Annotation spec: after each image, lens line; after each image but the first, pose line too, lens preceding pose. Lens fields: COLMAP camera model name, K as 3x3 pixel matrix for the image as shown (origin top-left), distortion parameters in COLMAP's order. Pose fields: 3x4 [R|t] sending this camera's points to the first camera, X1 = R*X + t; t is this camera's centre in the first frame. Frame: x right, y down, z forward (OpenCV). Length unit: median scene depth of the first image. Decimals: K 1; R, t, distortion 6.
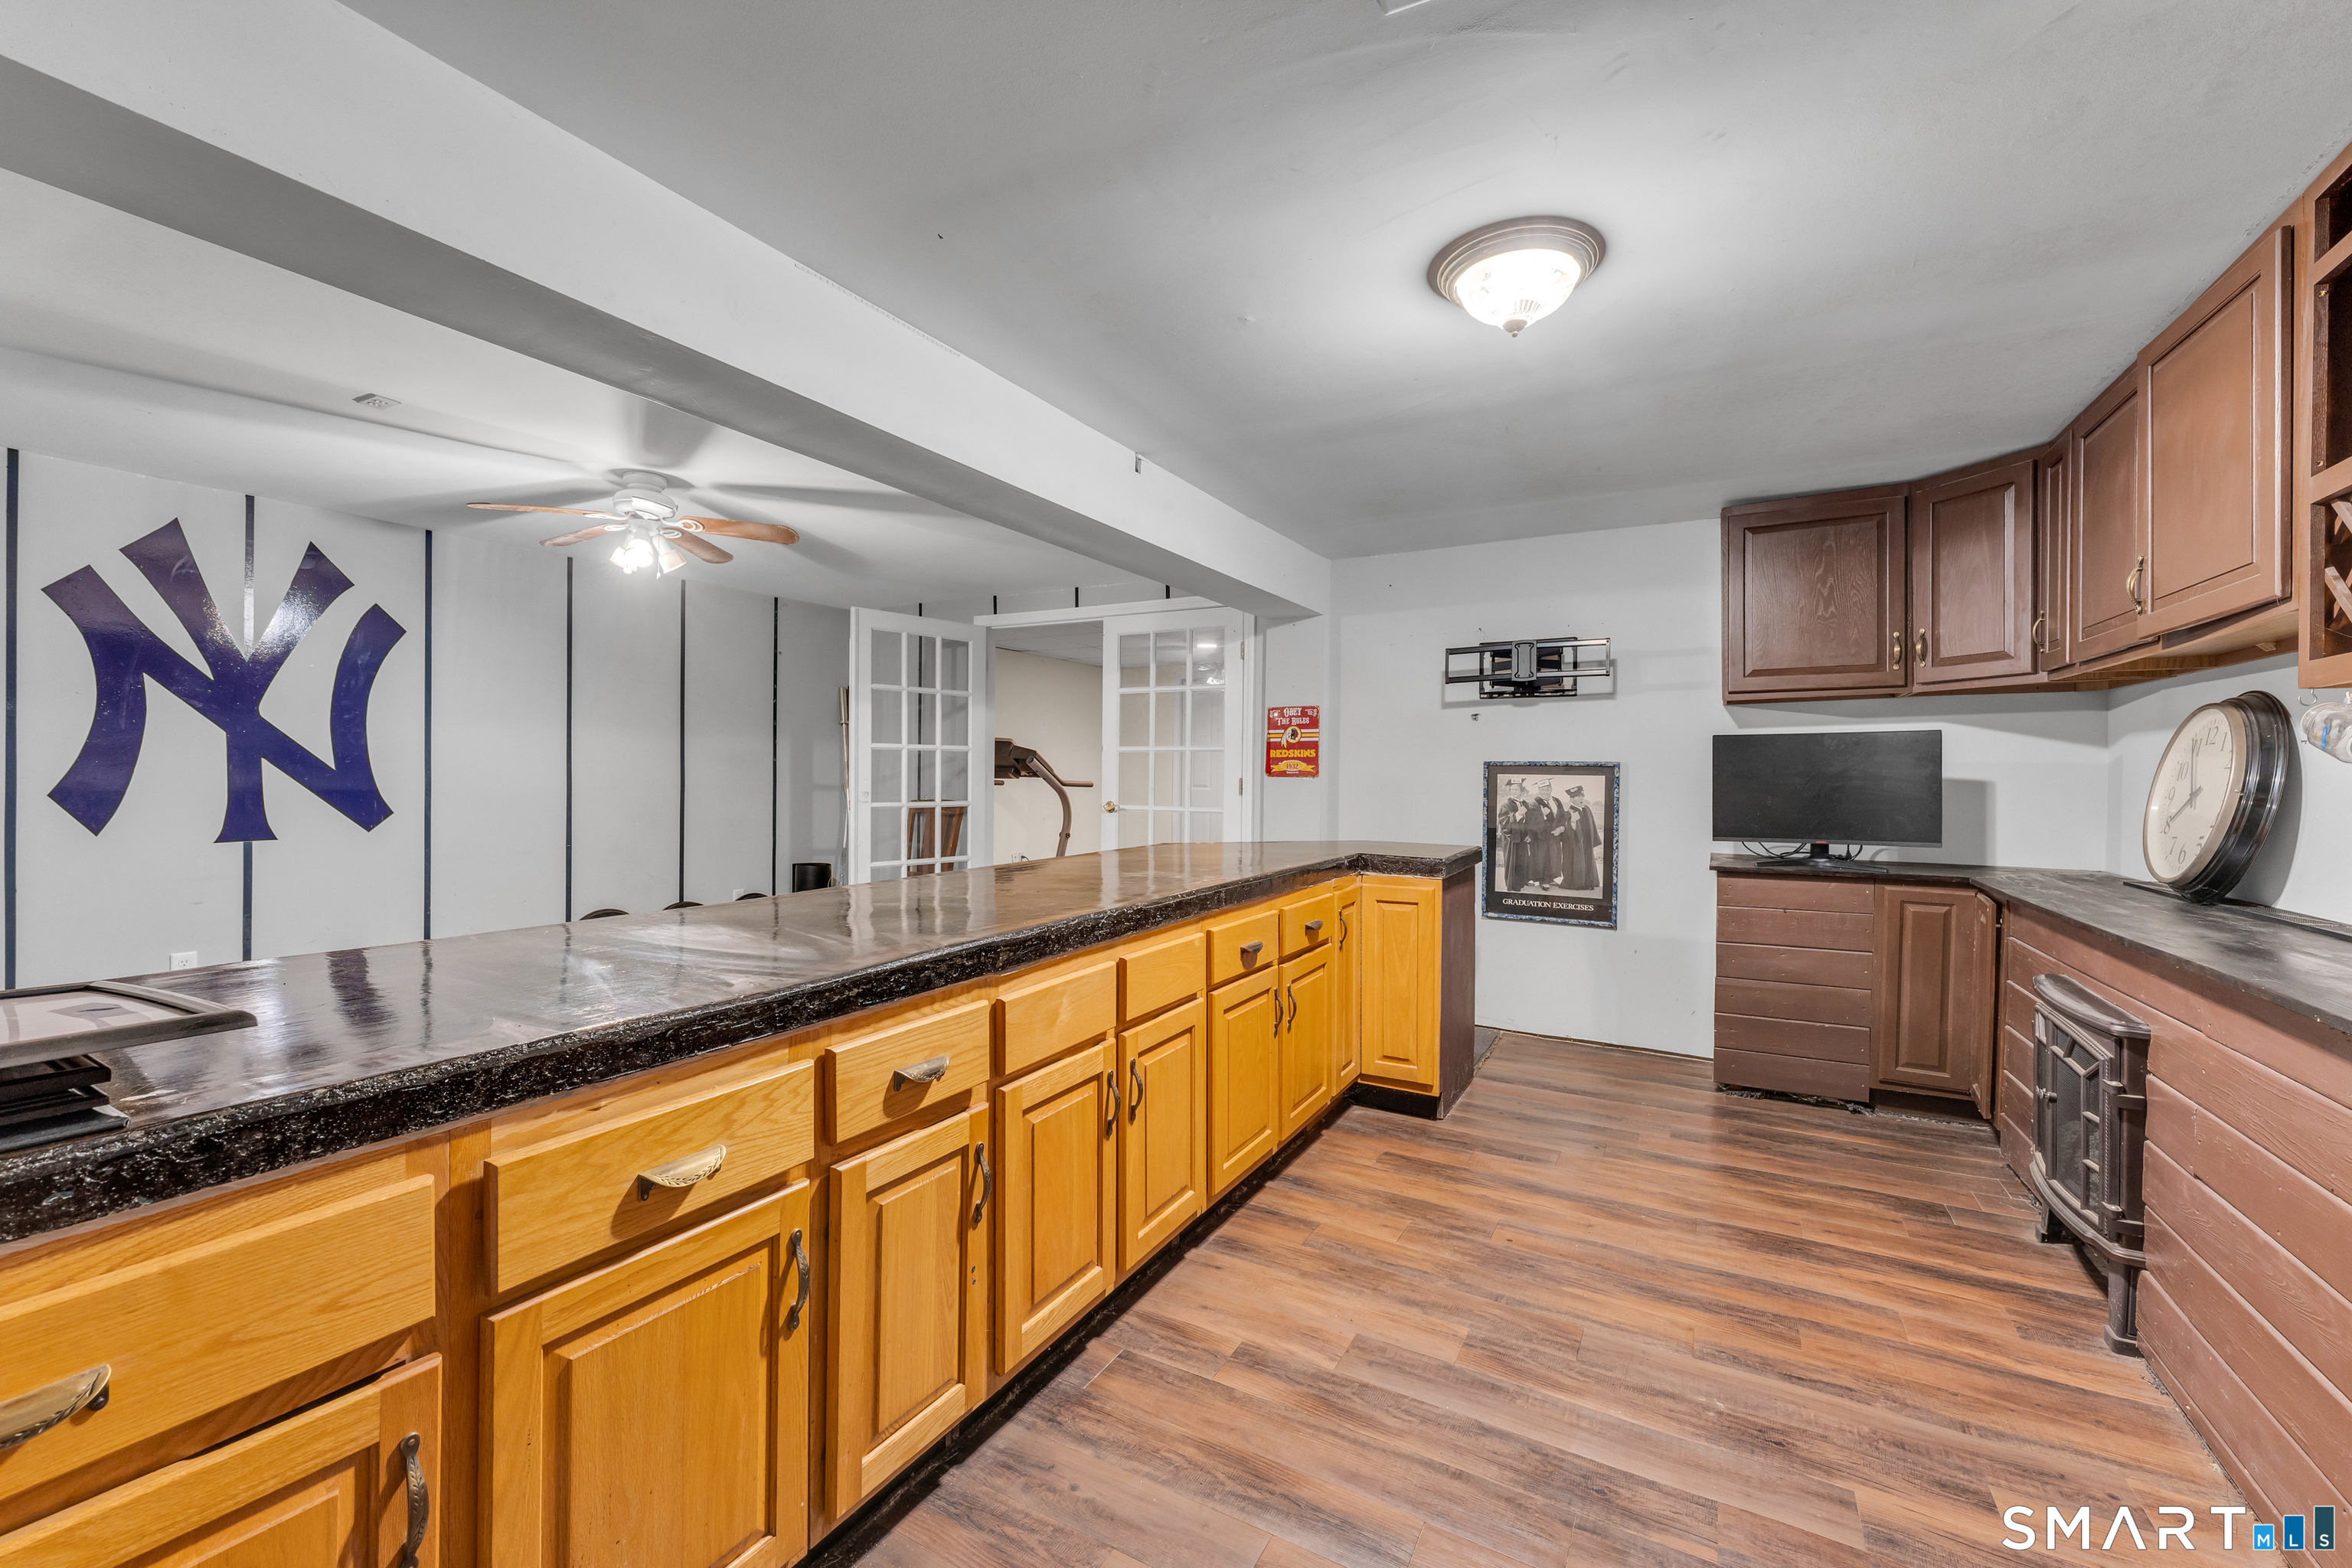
lens RADIAL K [[999.9, 0, 1176.0], [0, 999.9, 784.0], [0, 0, 1]] dist [0.016260, -0.014659]
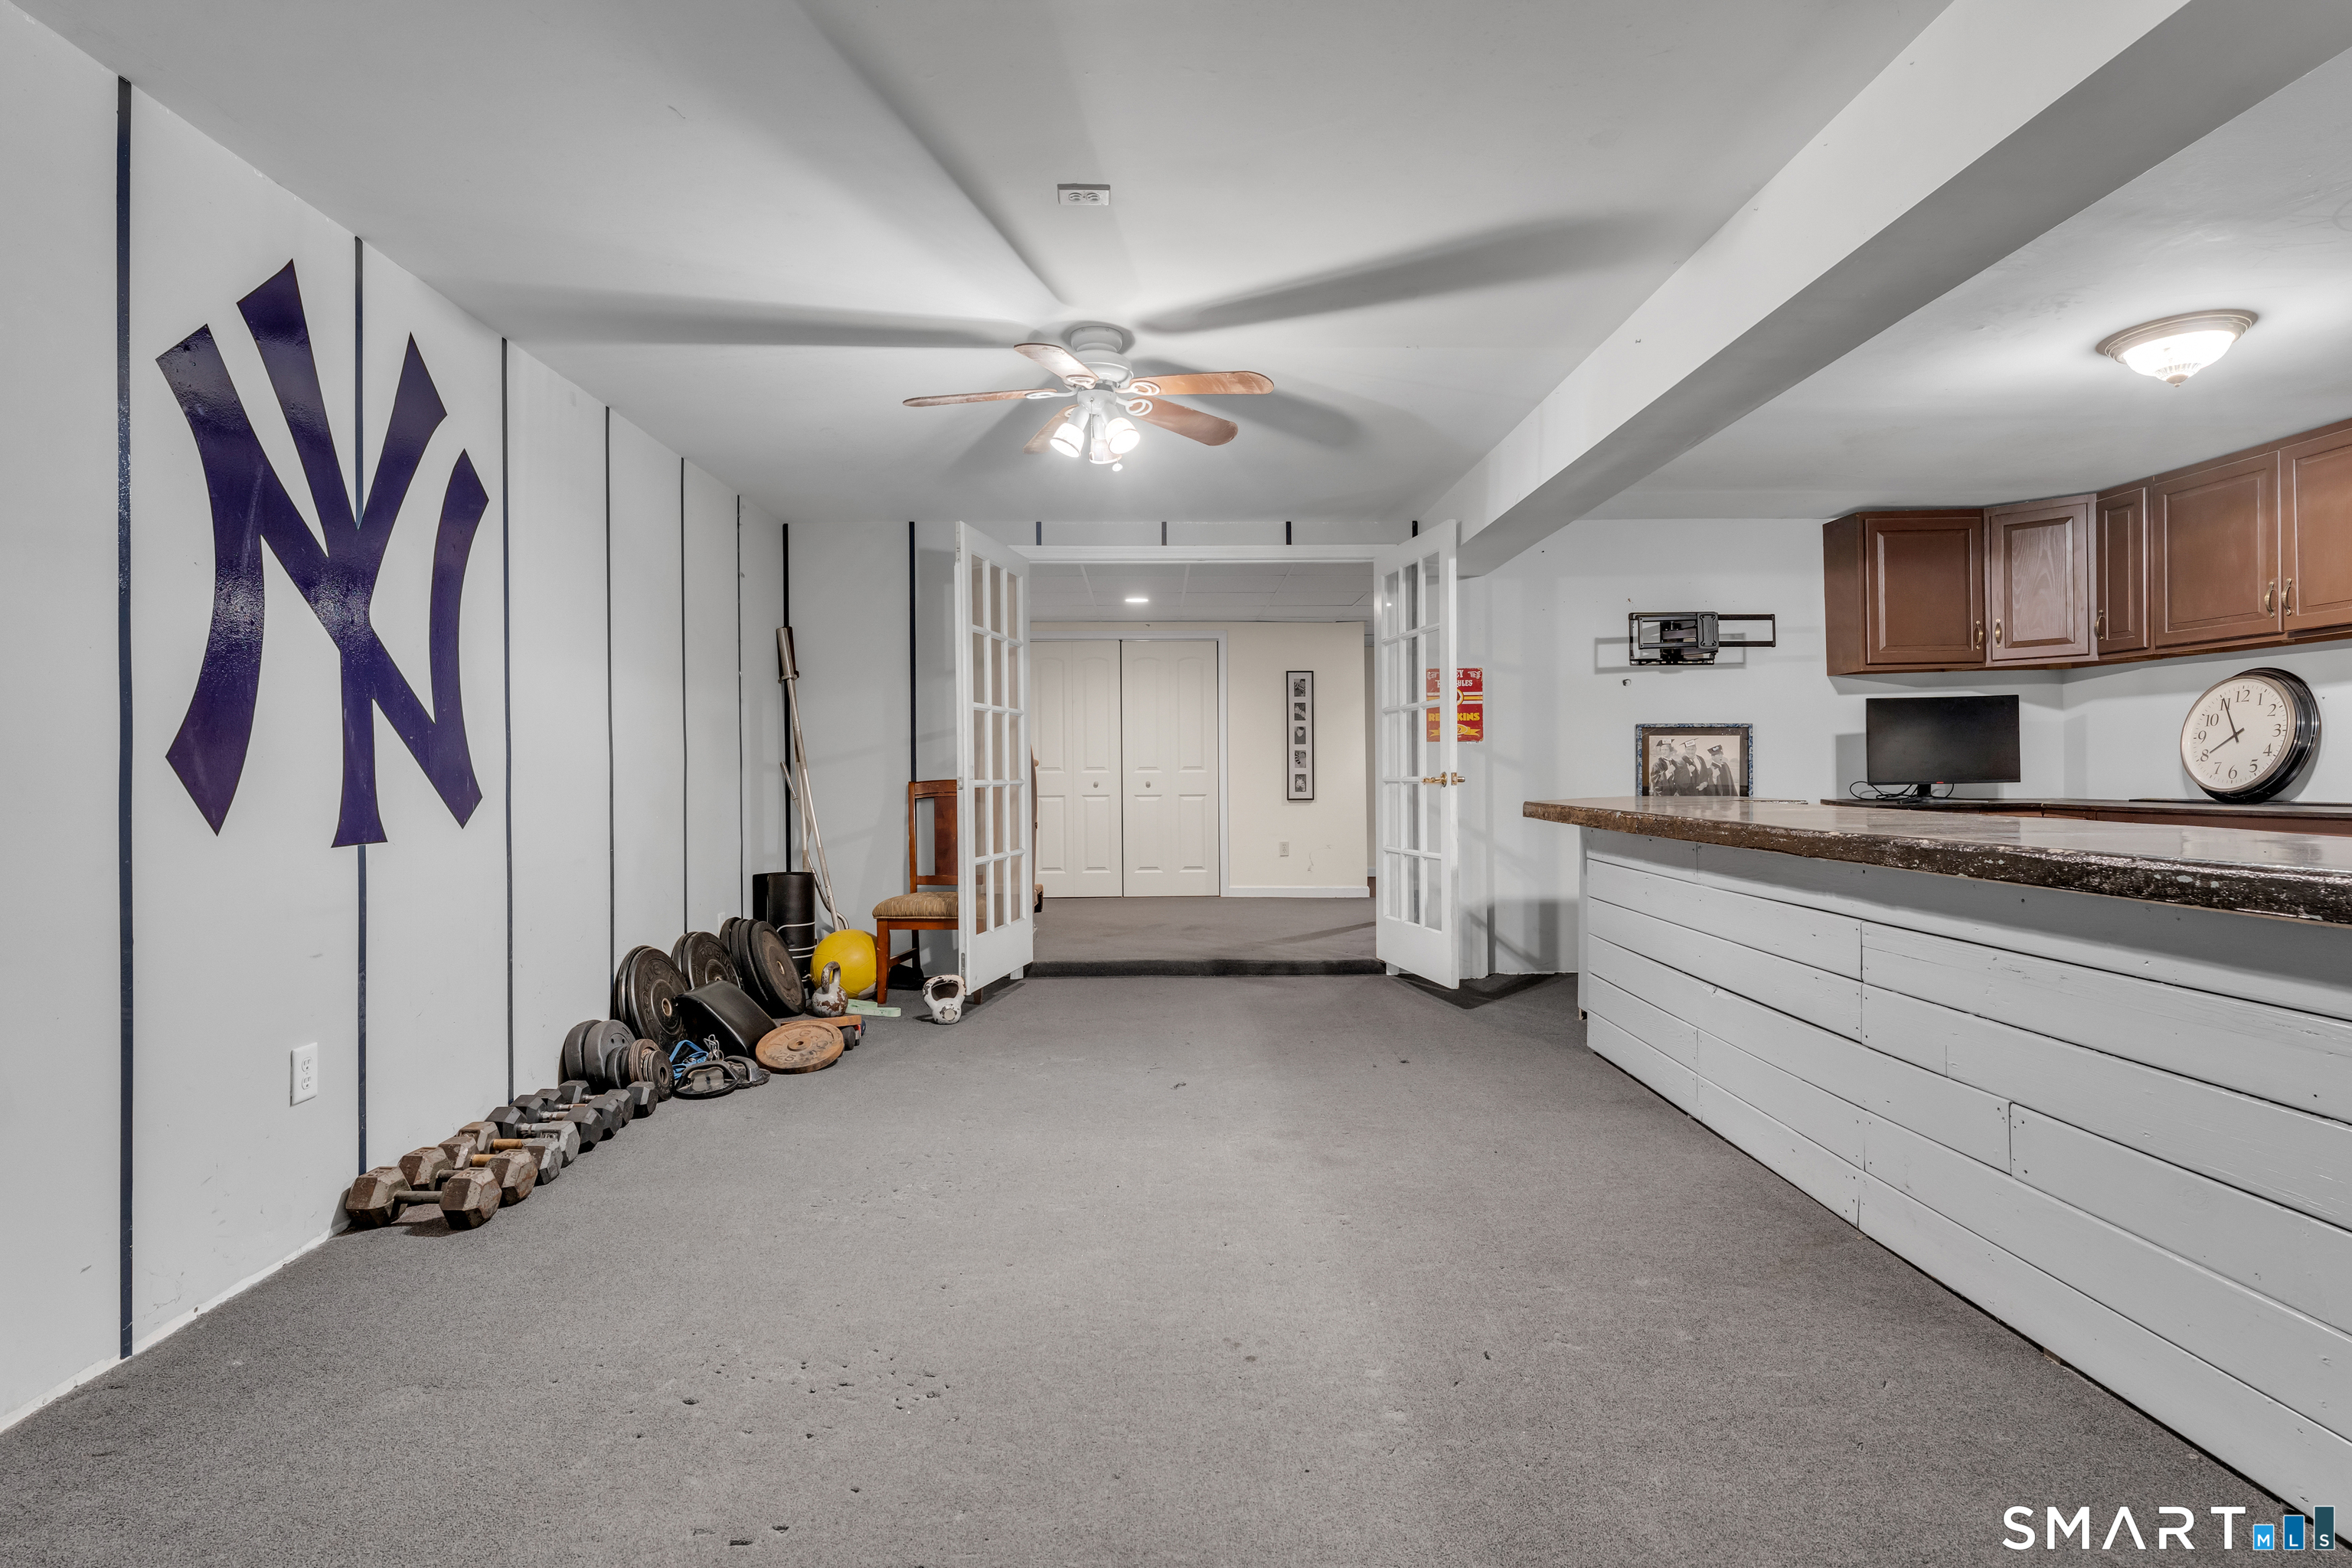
lens RADIAL K [[1247.1, 0, 1176.0], [0, 1247.1, 784.0], [0, 0, 1]] dist [-0.000248, -0.000487]
pose [[0.848819, -0.018504, 0.528359, -0.855742], [0.022321, 0.999751, -0.000846, 0.033299], [-0.528212, 0.012512, 0.849021, 0.141176]]
